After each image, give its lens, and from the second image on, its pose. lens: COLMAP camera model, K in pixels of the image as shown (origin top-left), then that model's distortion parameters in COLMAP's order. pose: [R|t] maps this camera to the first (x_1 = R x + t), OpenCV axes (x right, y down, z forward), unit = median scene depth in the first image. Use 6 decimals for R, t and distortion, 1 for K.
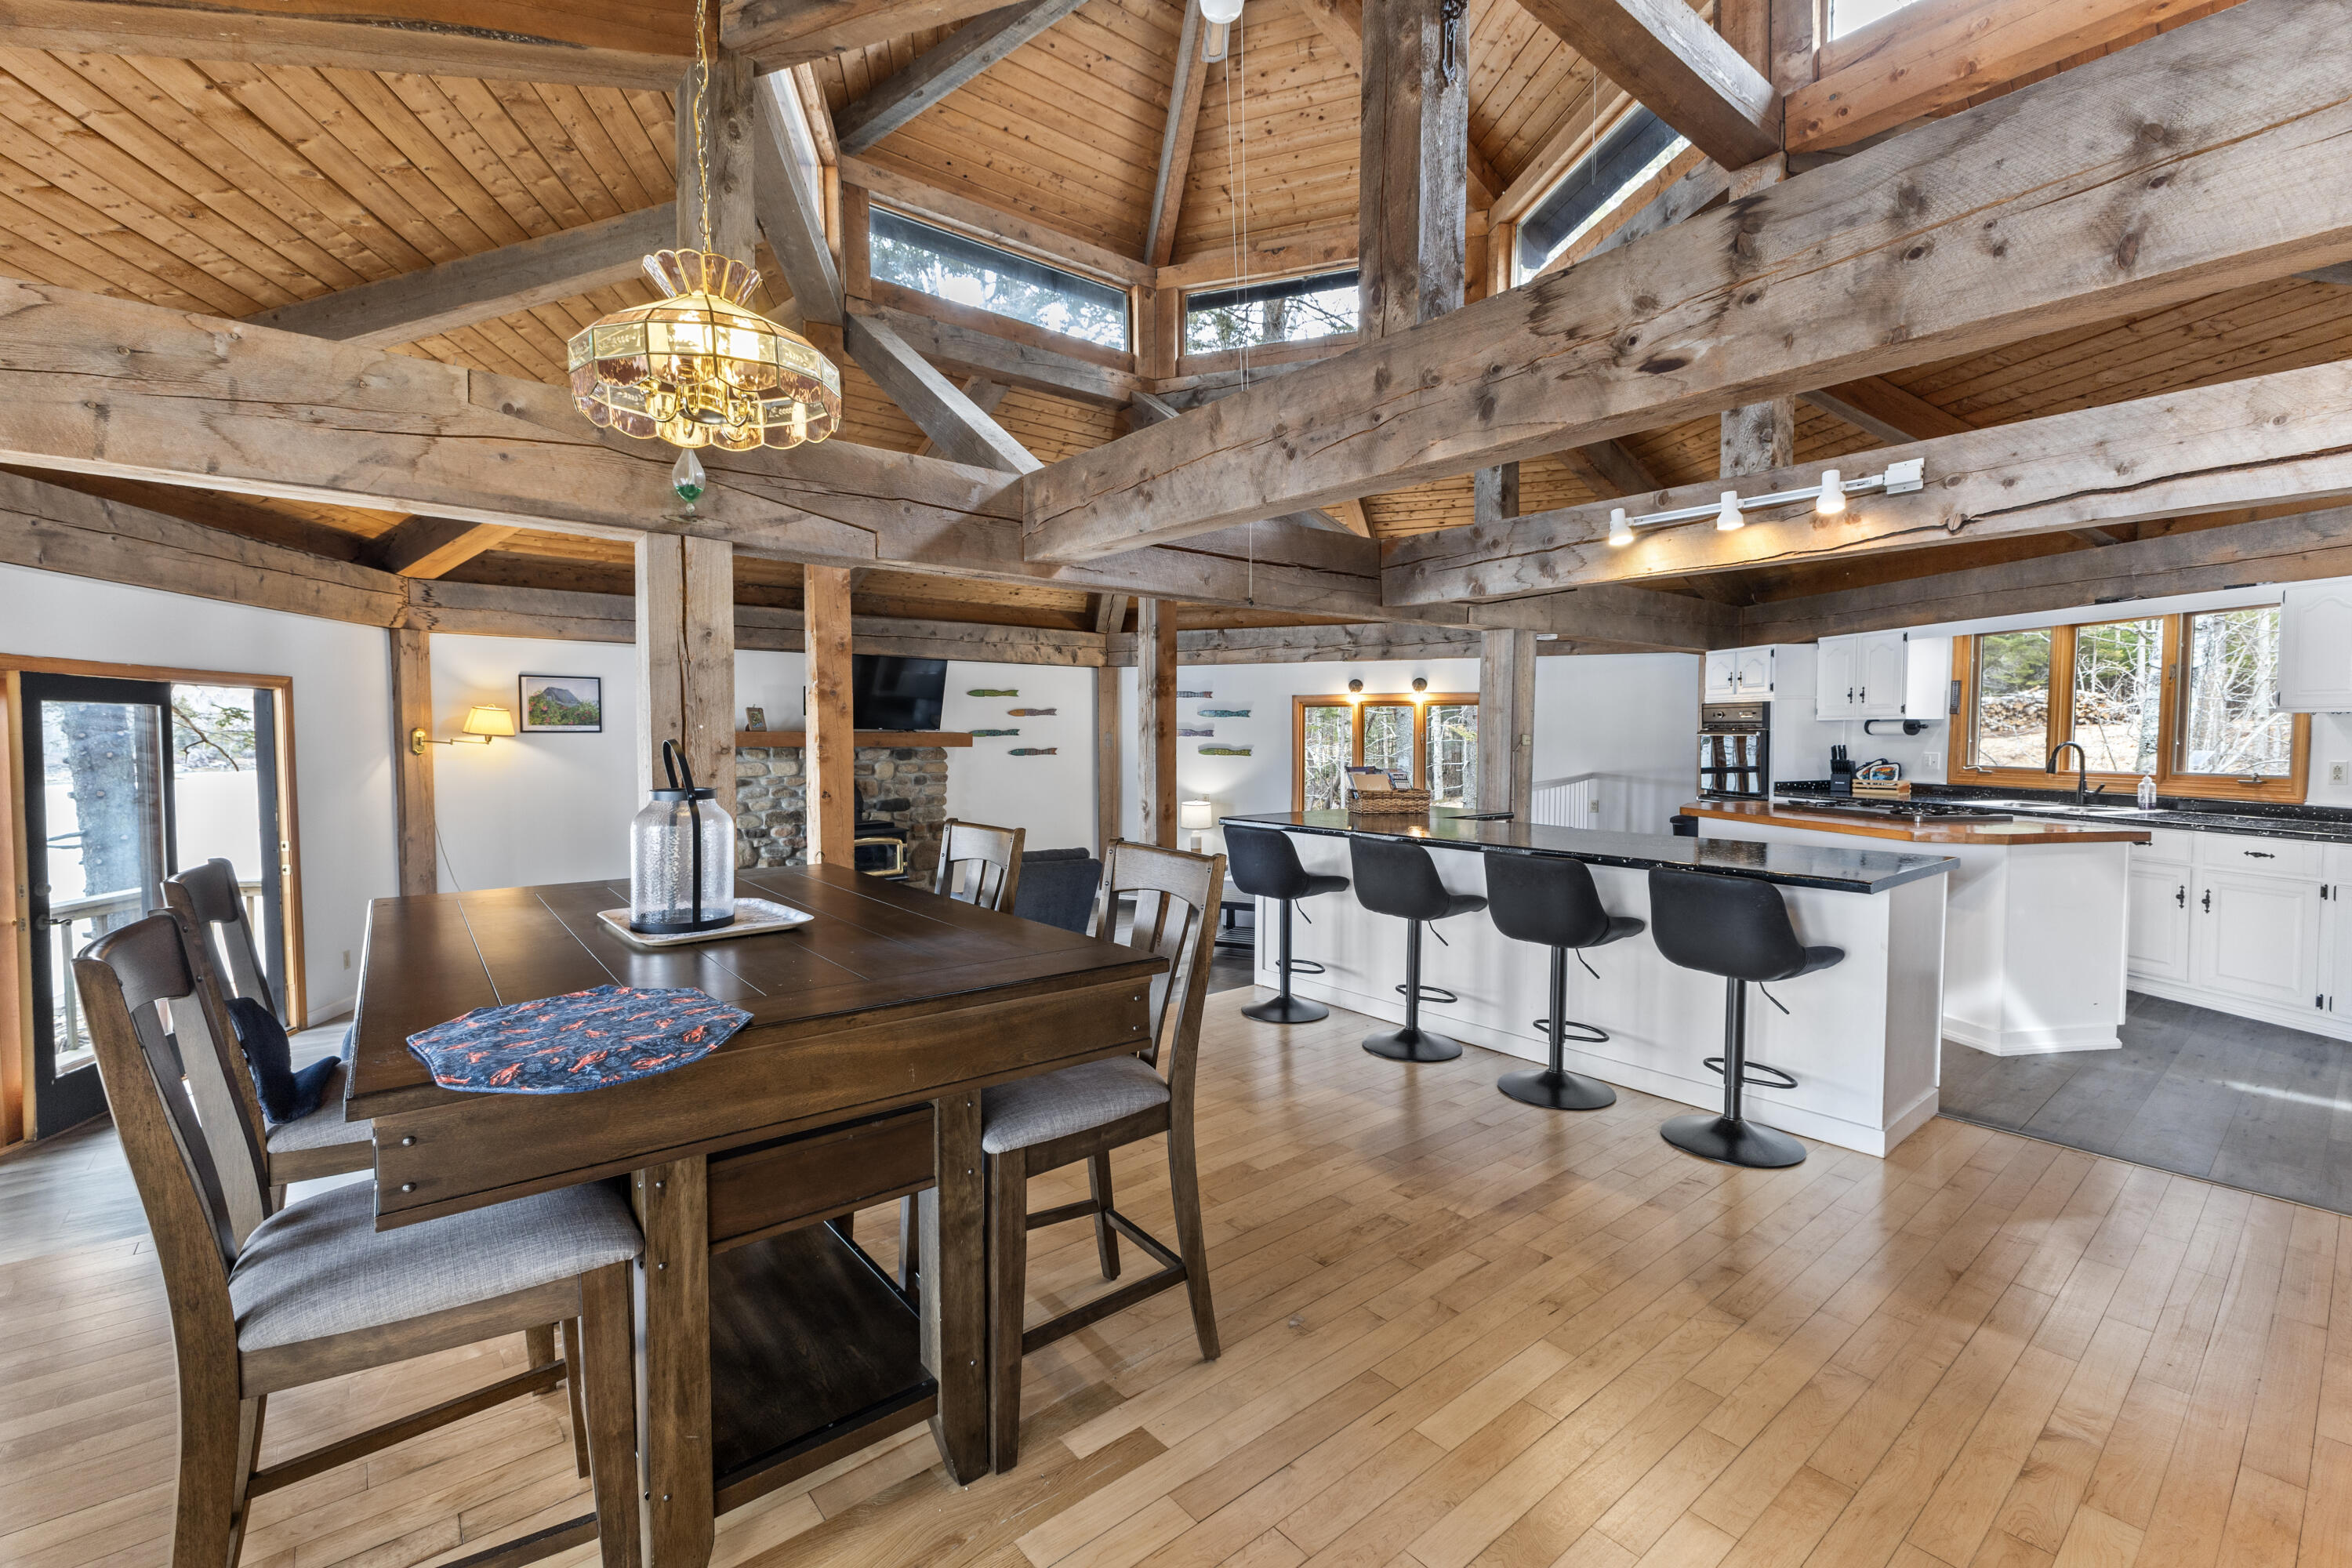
lens RADIAL K [[1012.9, 0, 1177.3], [0, 1012.9, 777.4], [0, 0, 1]] dist [0.006953, 0.000155]
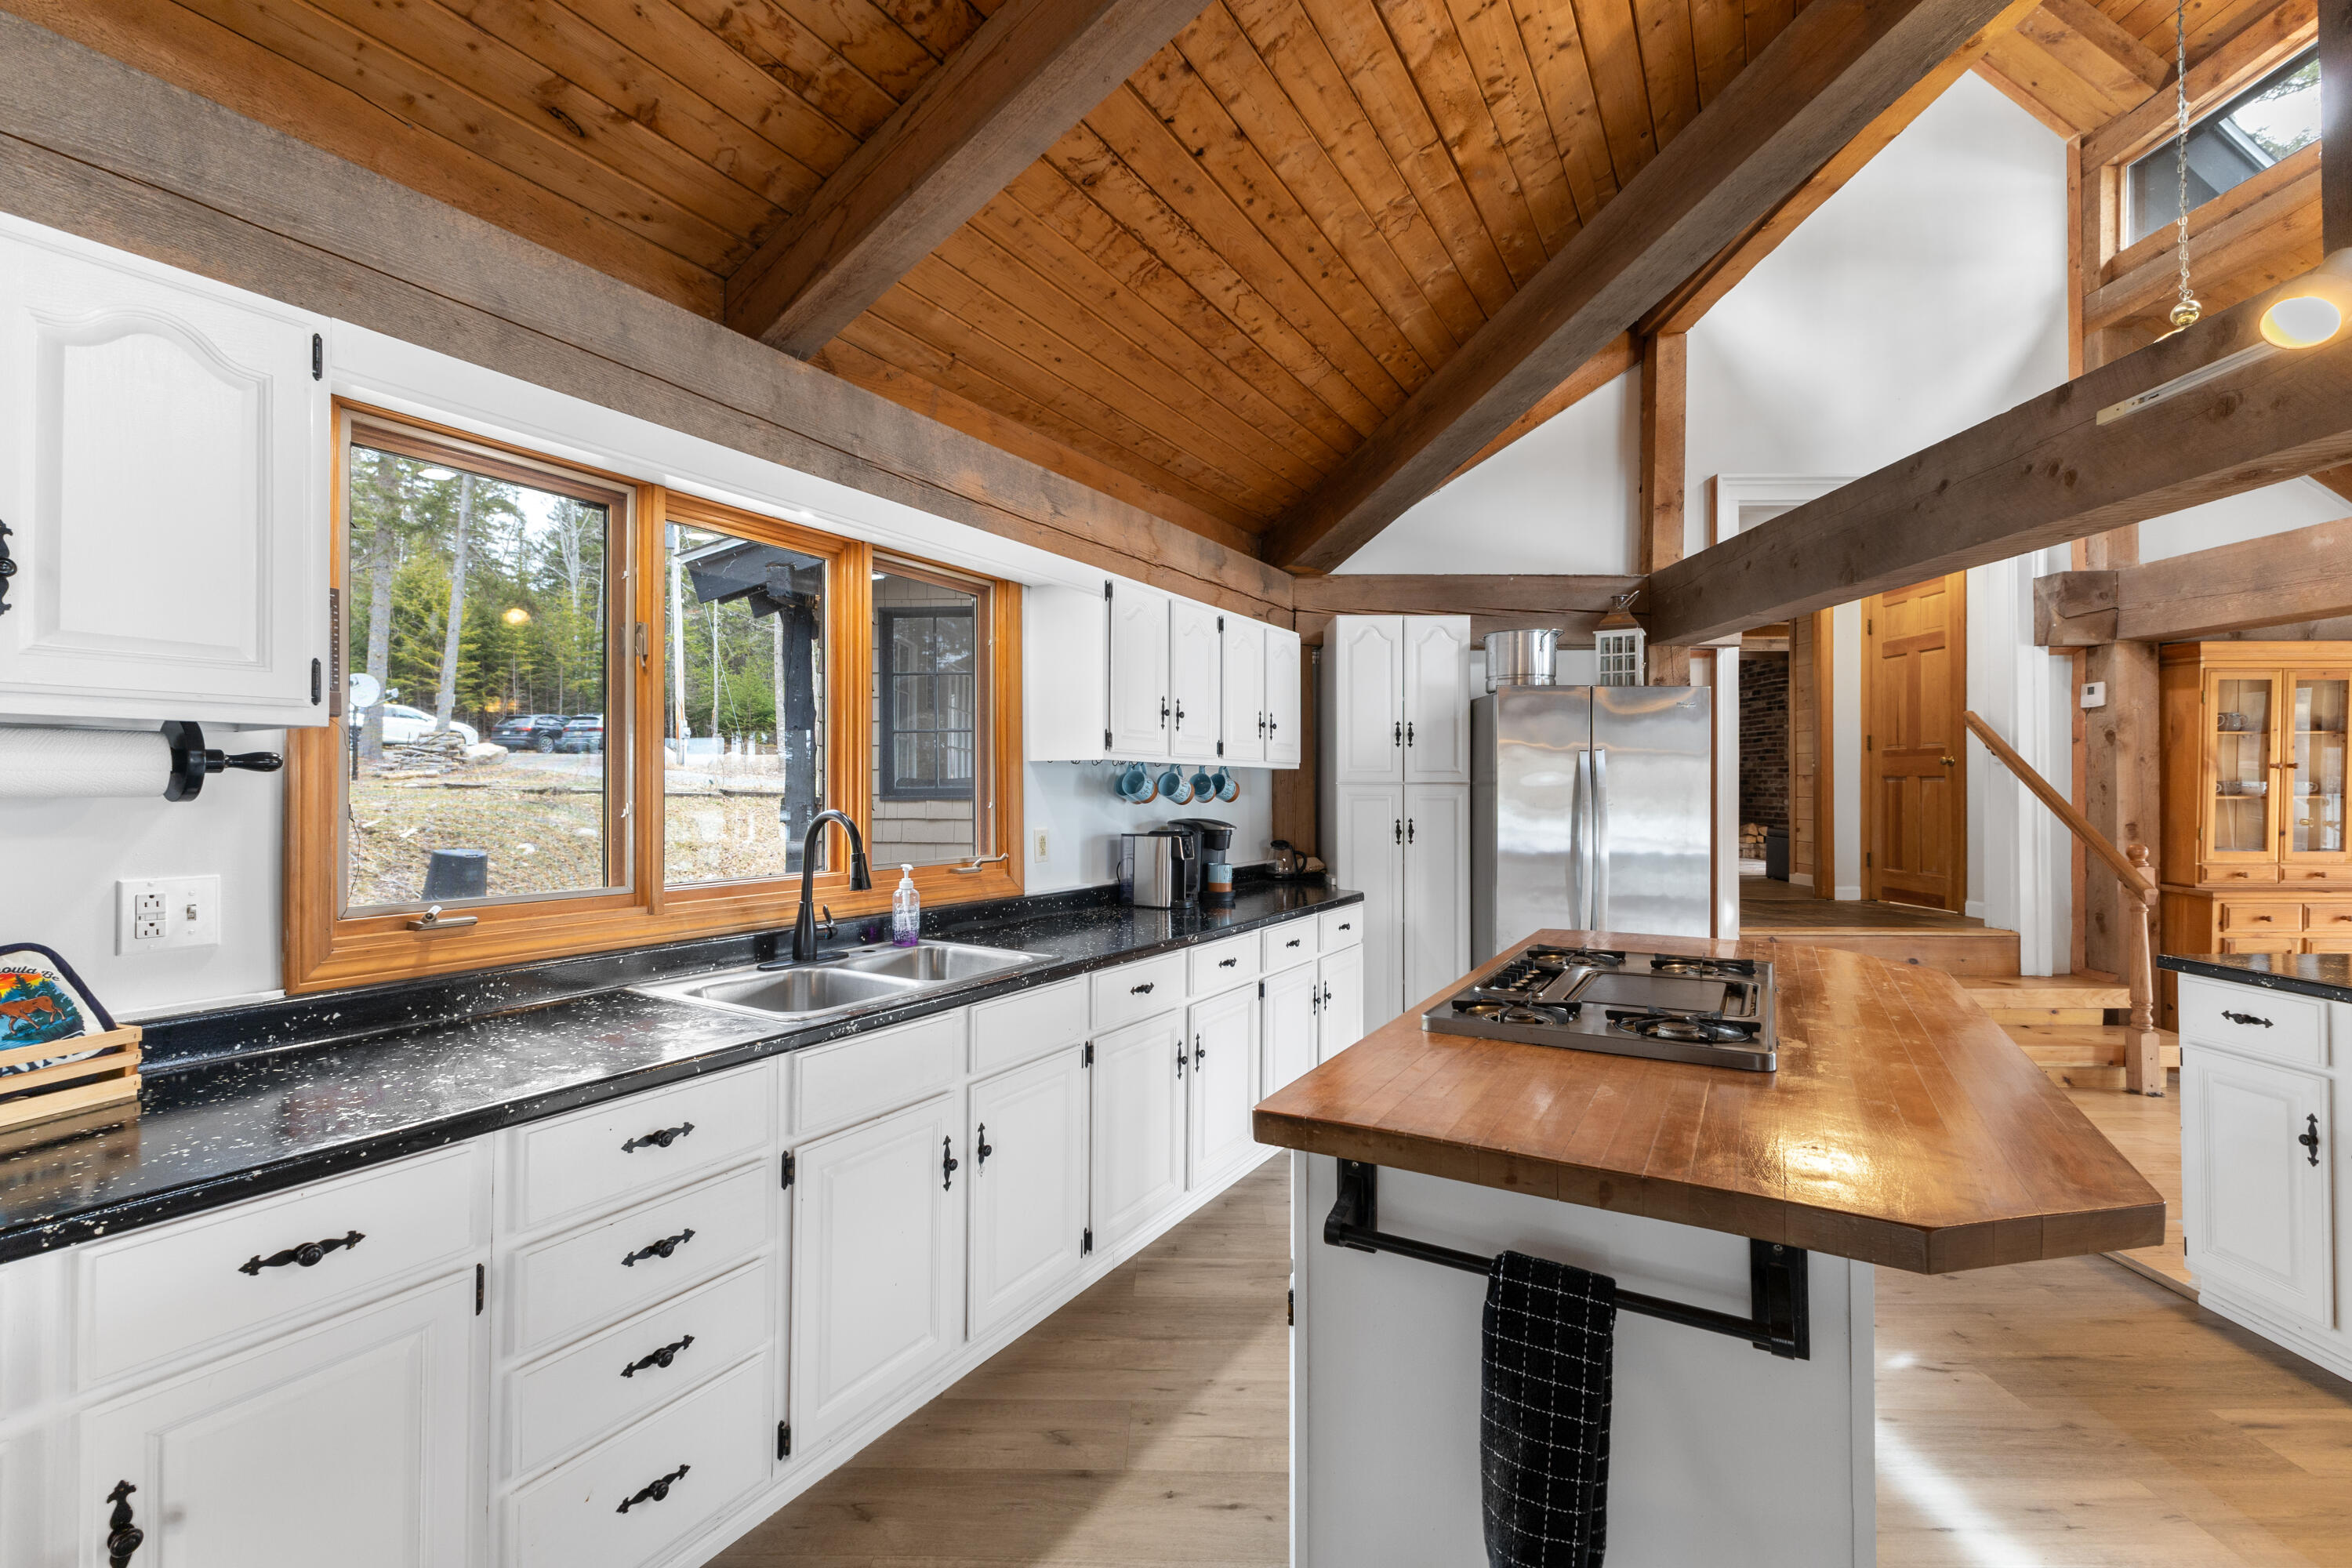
lens RADIAL K [[1012.9, 0, 1177.3], [0, 1012.9, 777.4], [0, 0, 1]] dist [0.006953, 0.000155]
pose [[-0.763582, 0.009171, 0.645646, 0.391843], [0.029520, 0.999349, 0.020717, -0.041126], [-0.645036, 0.034878, -0.763356, 0.951233]]
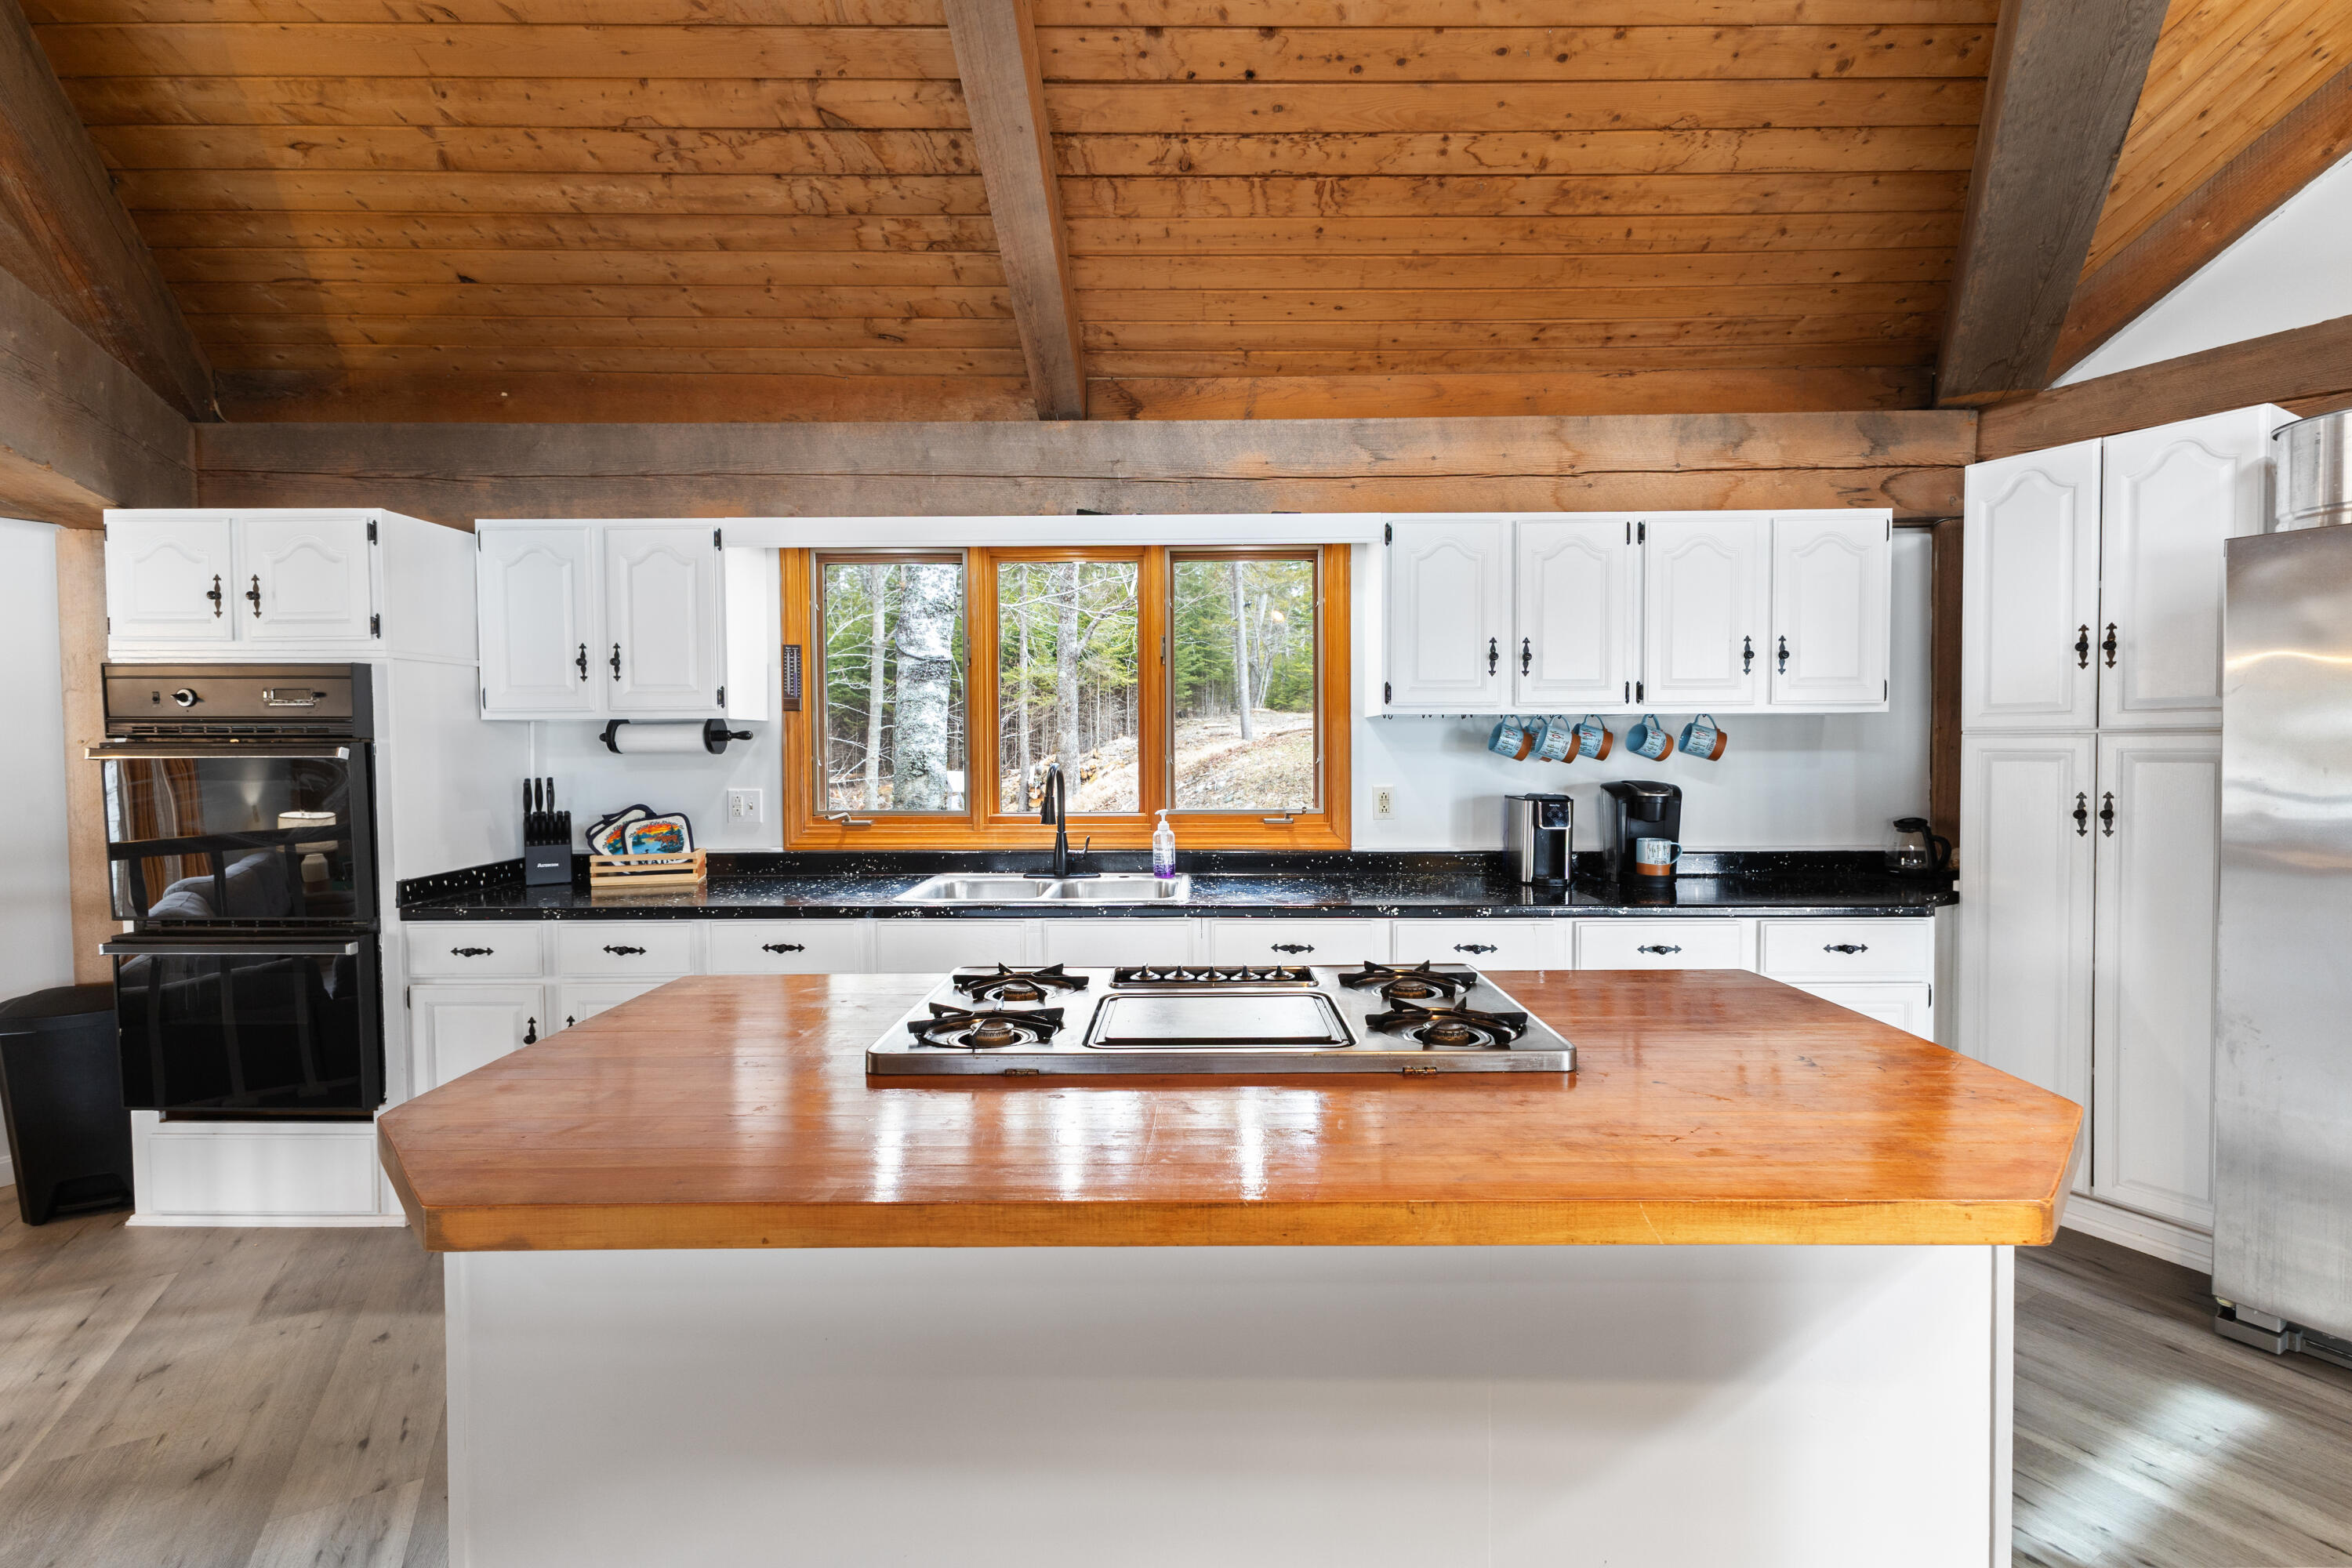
lens RADIAL K [[1012.9, 0, 1177.3], [0, 1012.9, 777.4], [0, 0, 1]] dist [0.006953, 0.000155]
pose [[0.178706, -0.030372, 0.983434, 0.275195], [0.048342, 0.998587, 0.022056, -0.028365], [-0.982714, 0.043600, 0.179922, 0.653373]]
